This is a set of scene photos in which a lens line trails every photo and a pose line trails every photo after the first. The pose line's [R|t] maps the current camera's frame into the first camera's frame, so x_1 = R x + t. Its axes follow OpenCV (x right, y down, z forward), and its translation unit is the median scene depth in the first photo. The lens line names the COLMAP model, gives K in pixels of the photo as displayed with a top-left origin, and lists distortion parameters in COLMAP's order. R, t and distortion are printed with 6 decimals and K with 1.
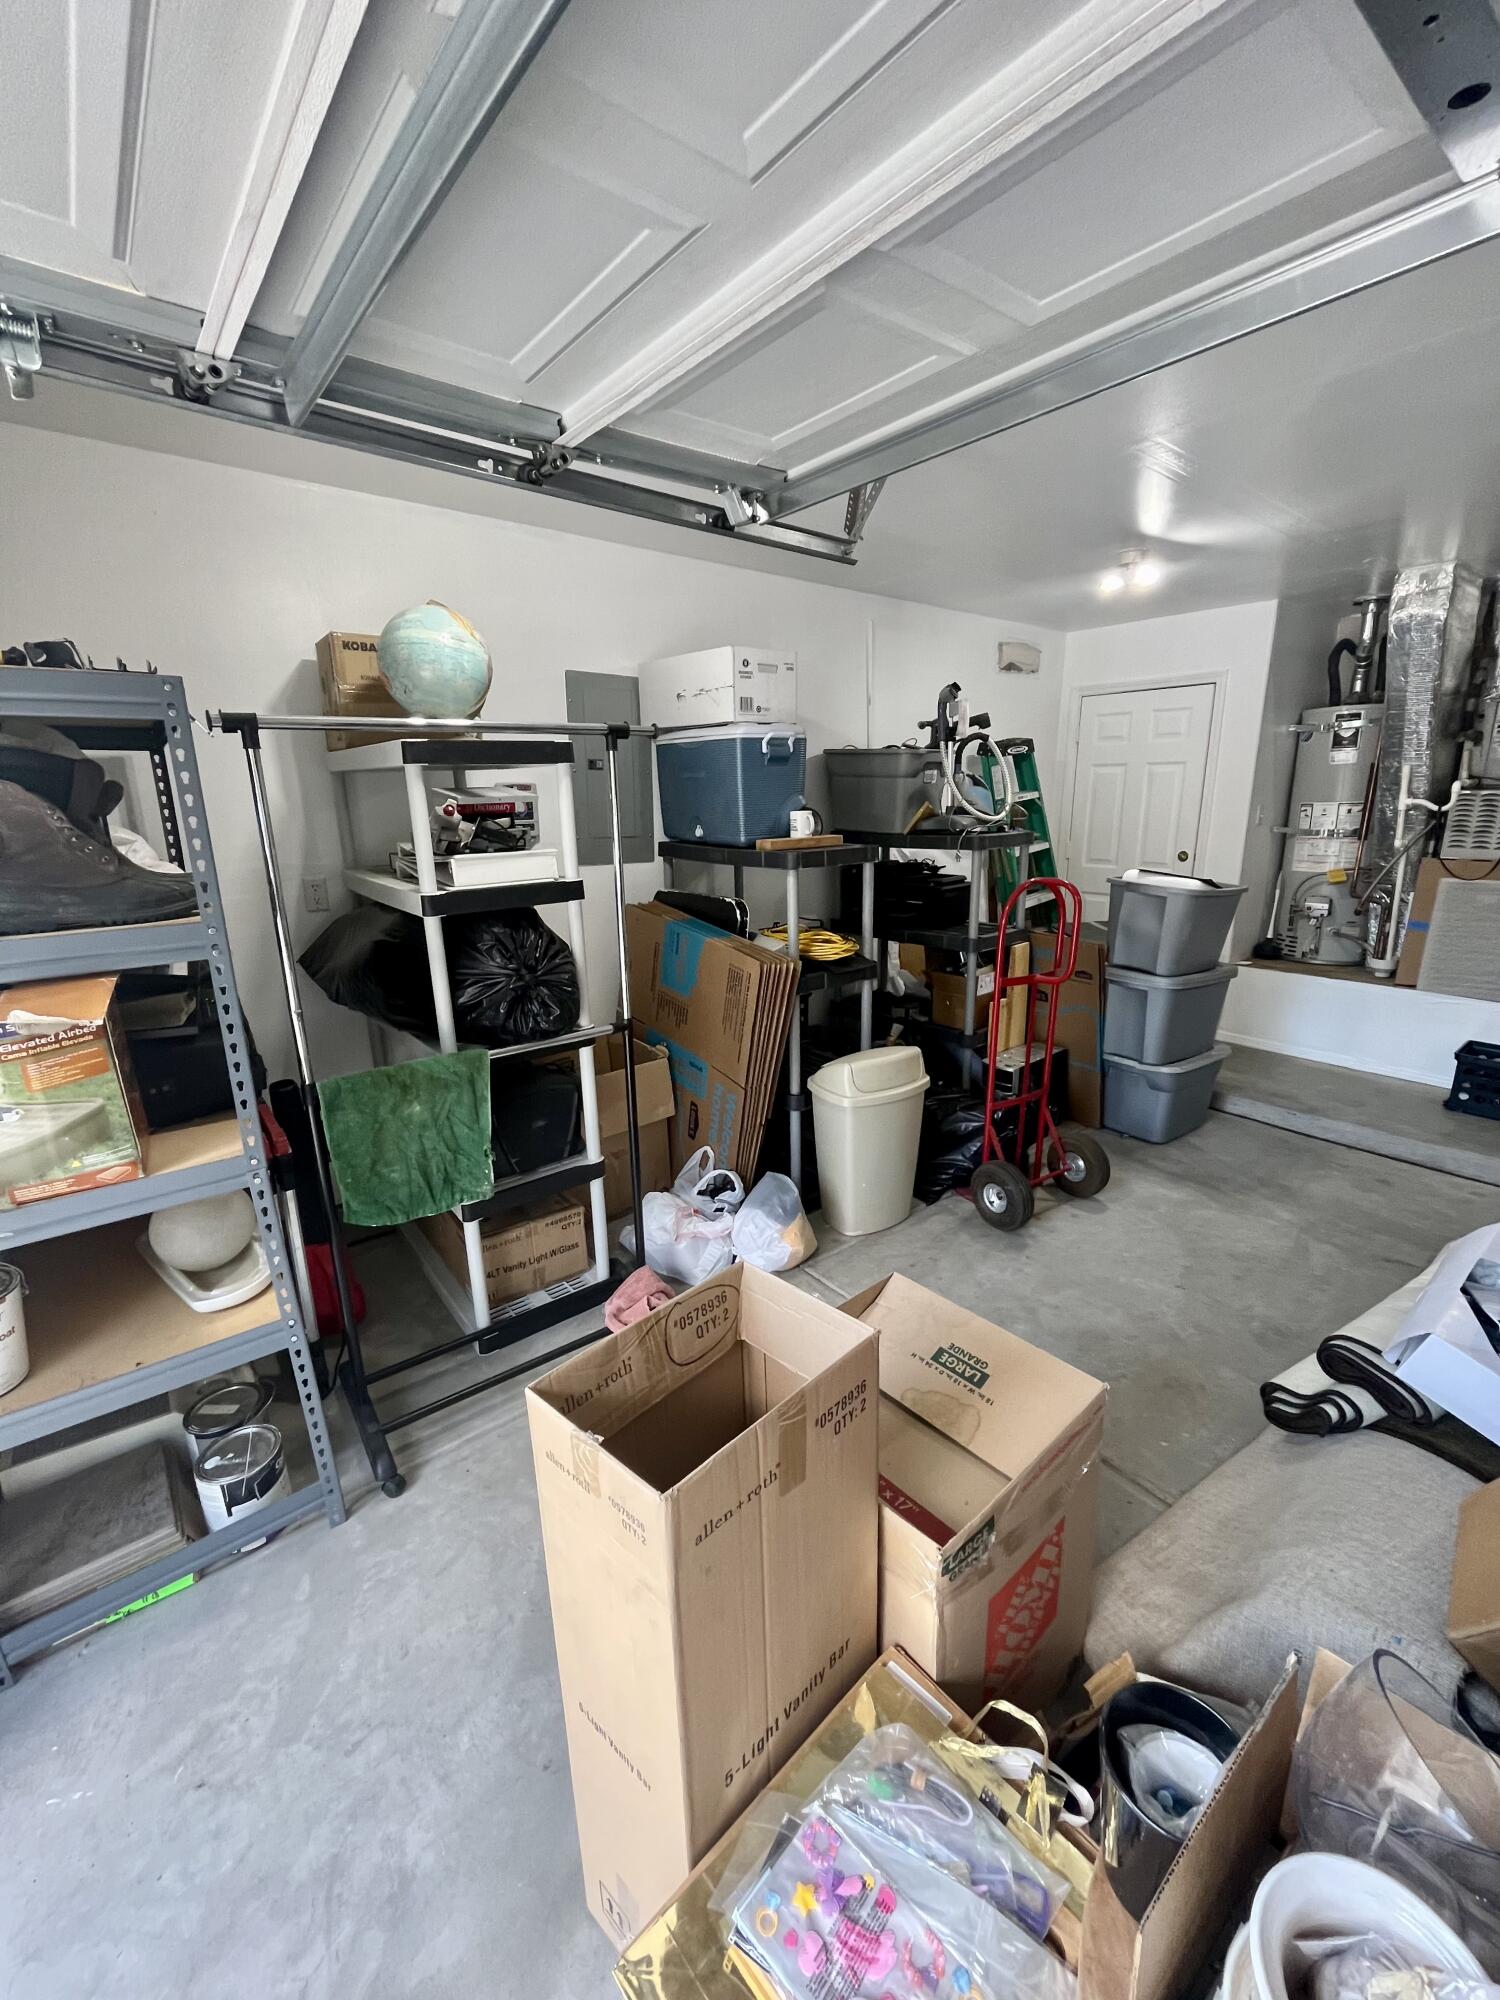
lens RADIAL K [[814.4, 0, 765.4], [0, 814.4, 1003.5], [0, 0, 1]] dist [0.001361, 0.000199]
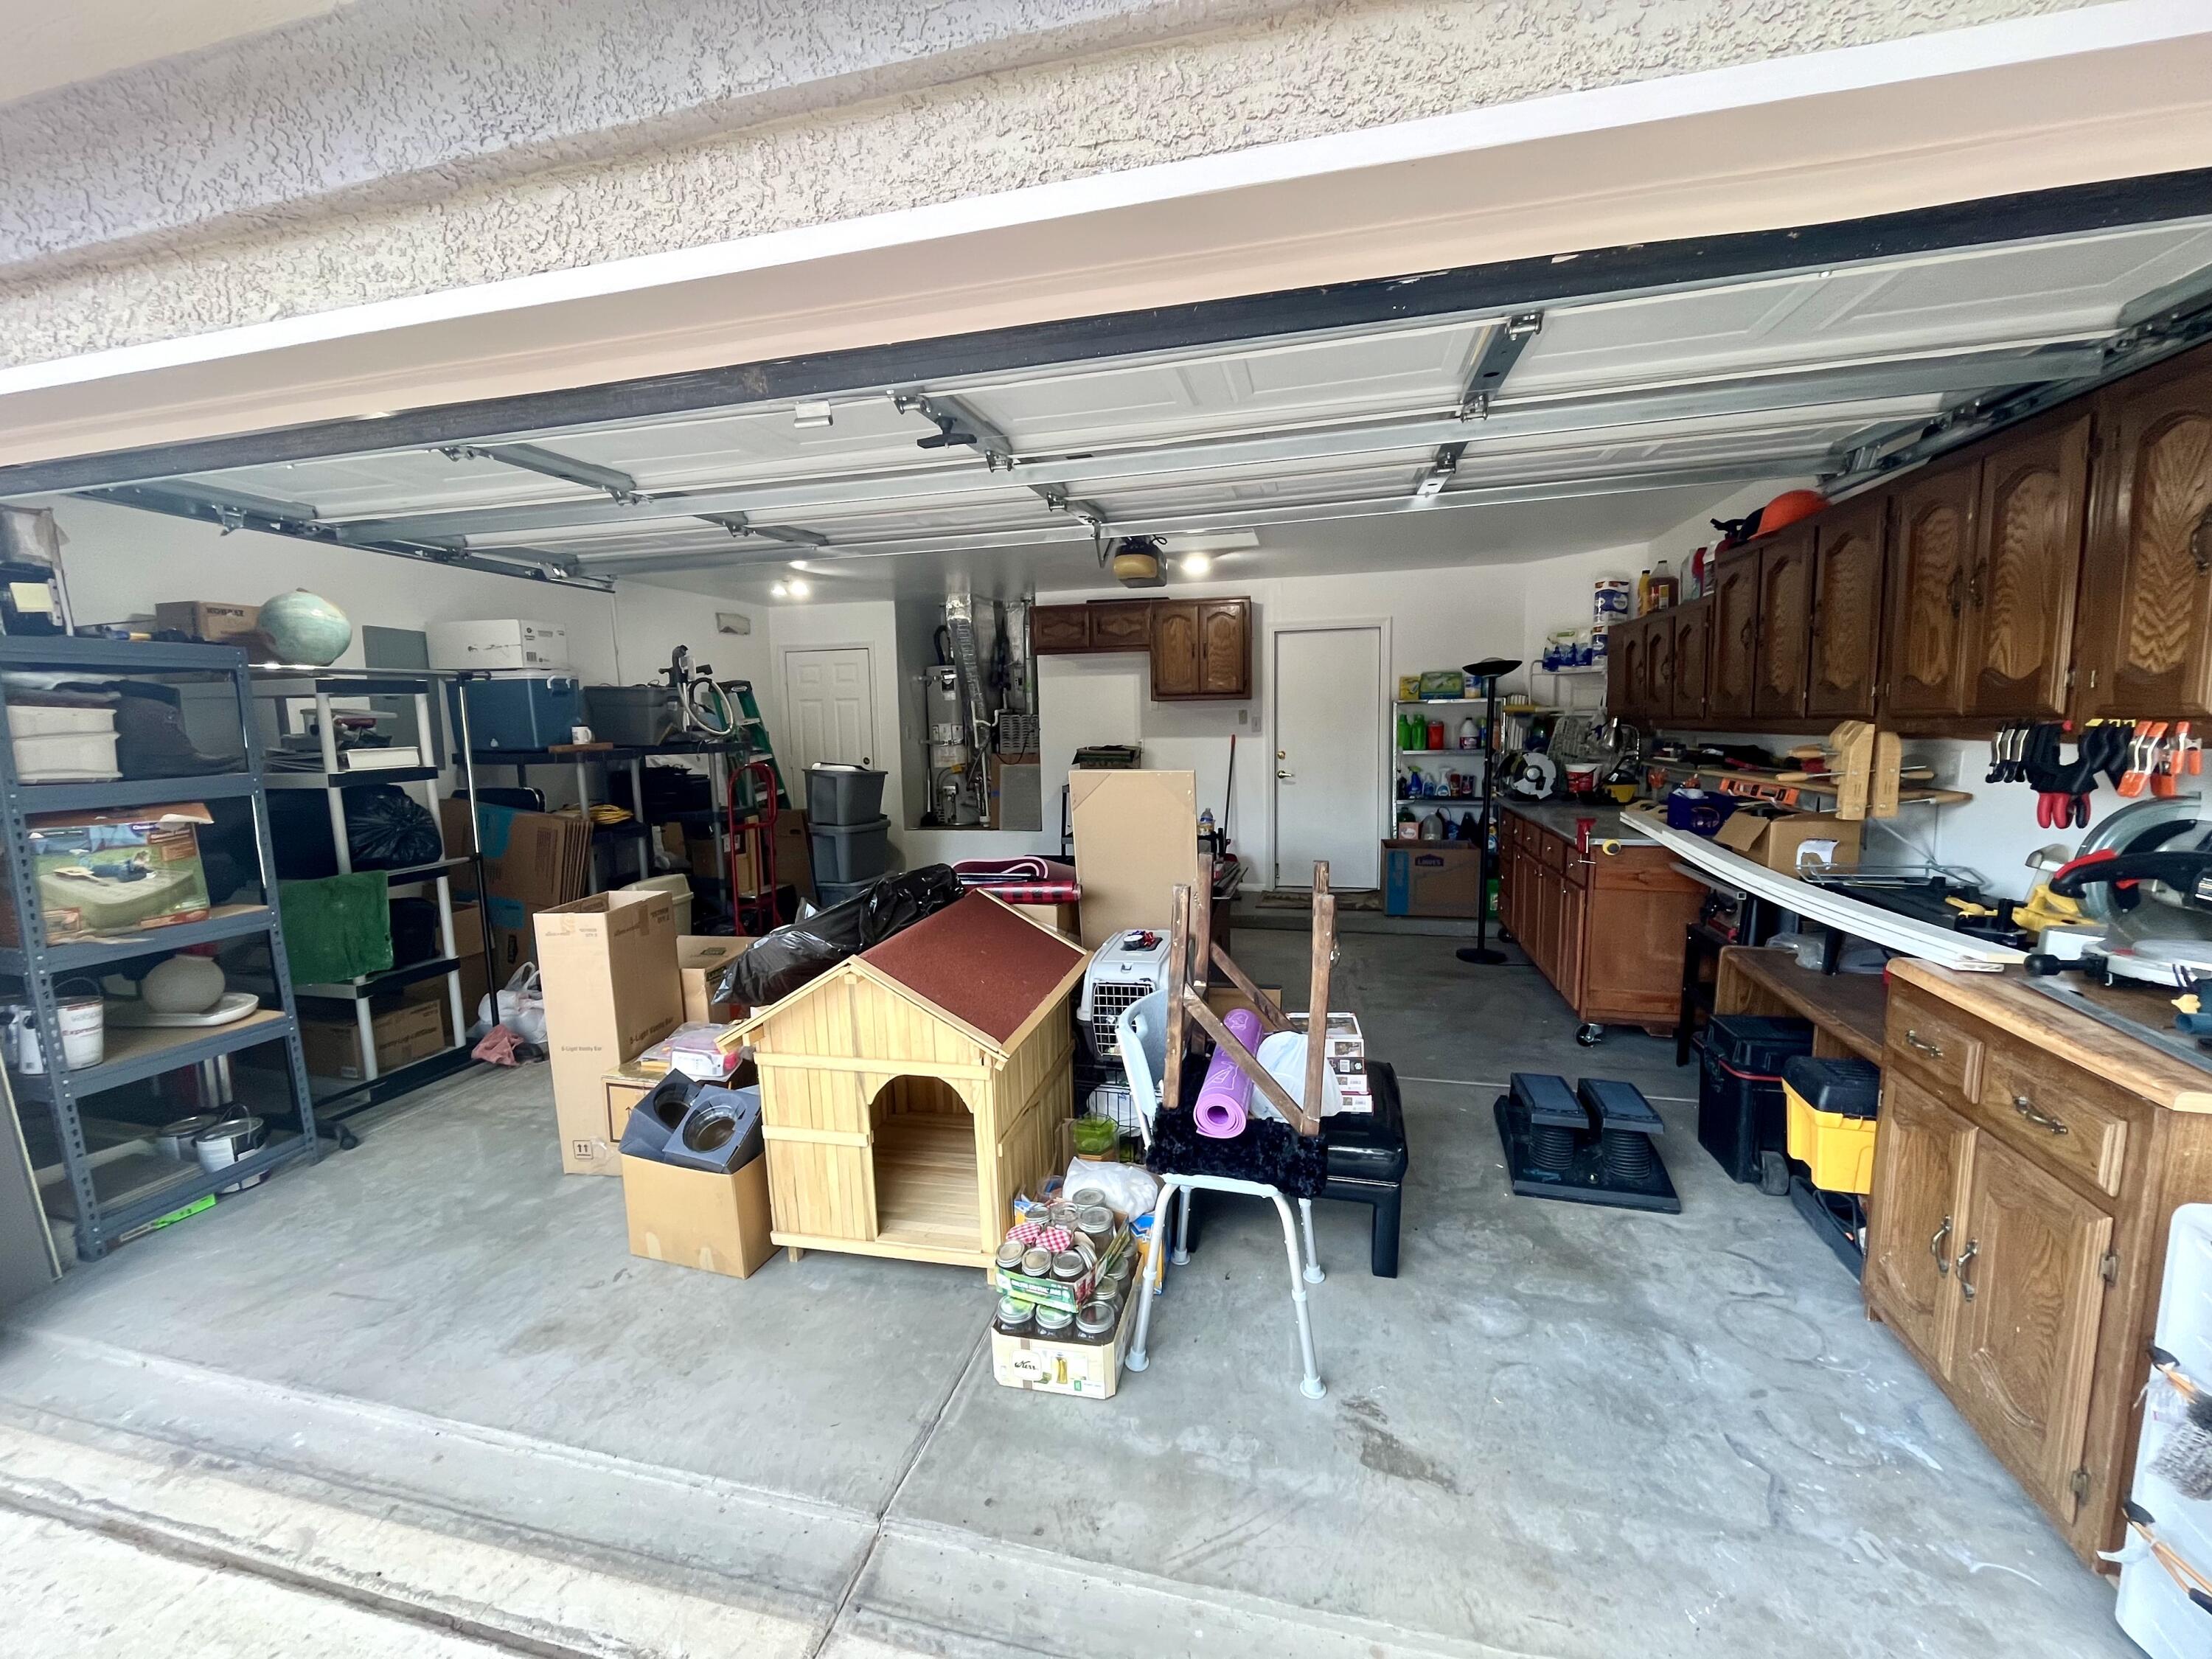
lens RADIAL K [[901.5, 0, 1100.4], [0, 901.5, 826.7], [0, 0, 1]] dist [-0.003770, -0.000112]
pose [[0.808247, -0.074373, 0.584128, -0.134561], [0.160105, 0.982376, -0.096455, 0.209926], [-0.566660, 0.171481, 0.805910, -0.689369]]
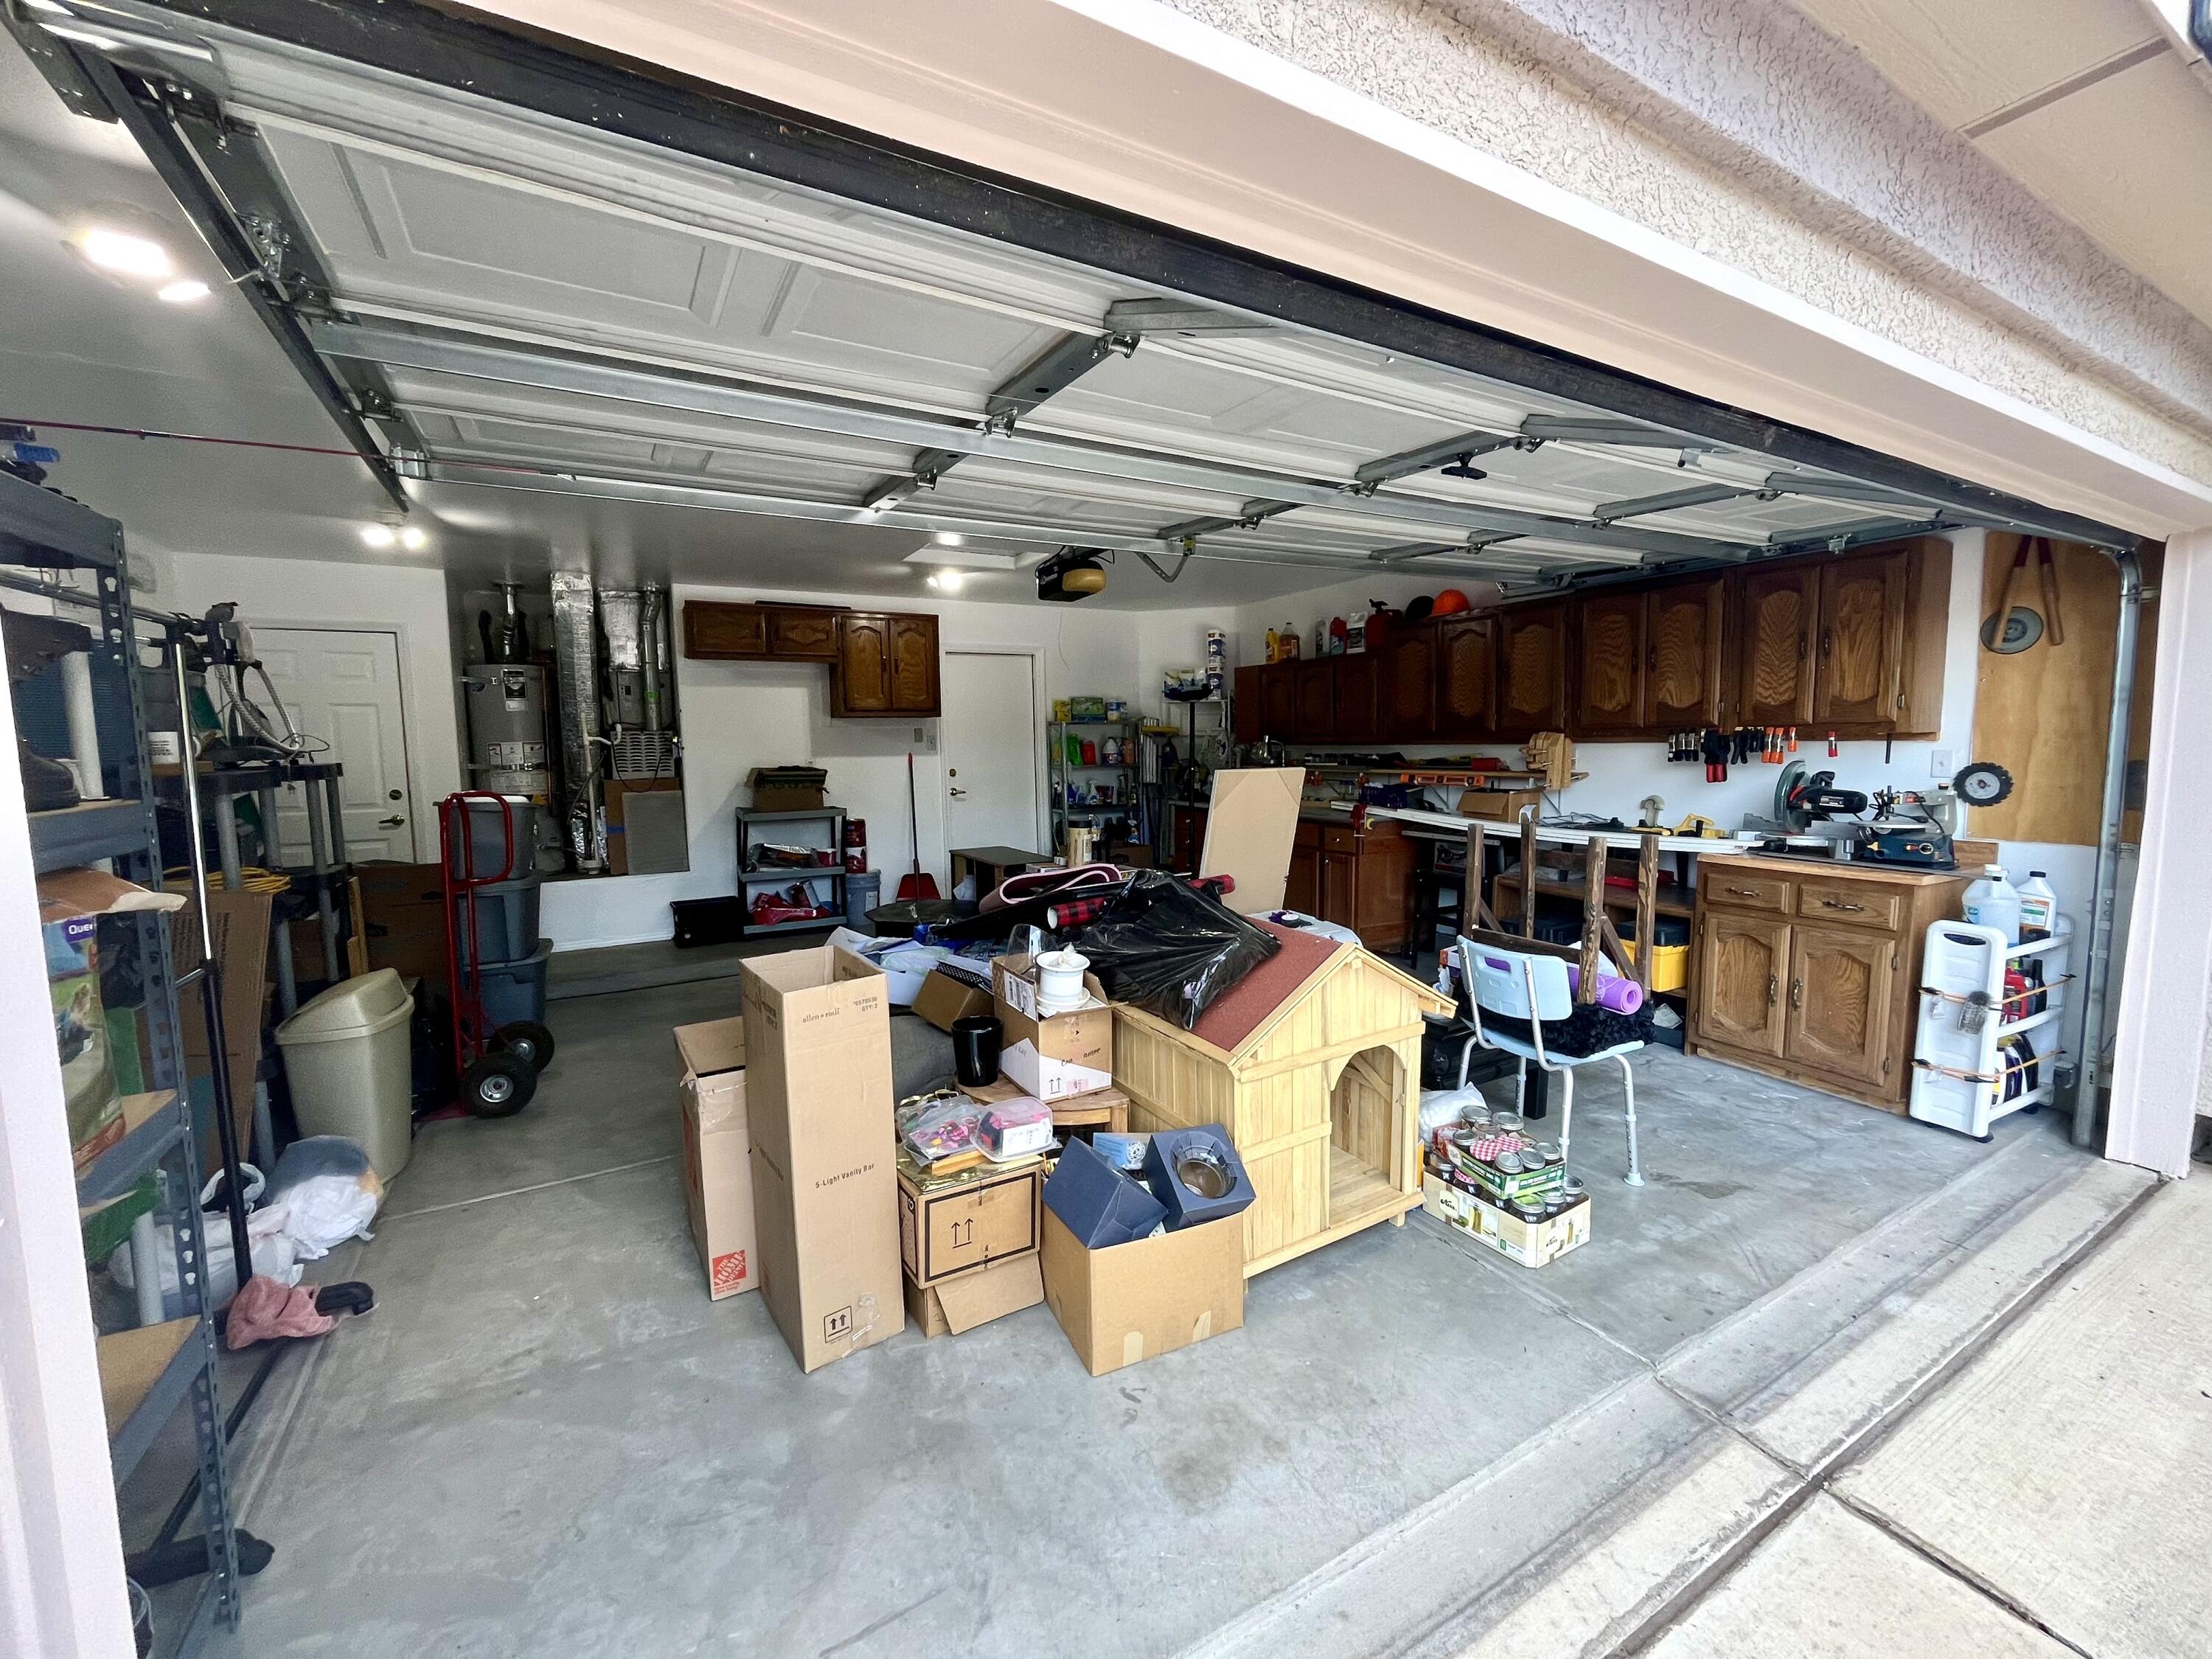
lens RADIAL K [[901.5, 0, 1100.4], [0, 901.5, 826.7], [0, 0, 1]] dist [-0.003770, -0.000112]
pose [[0.178564, -0.086960, 0.980078, -0.566463], [0.263351, 0.963969, 0.037550, 0.061154], [-0.948030, 0.251399, 0.195031, -0.048937]]
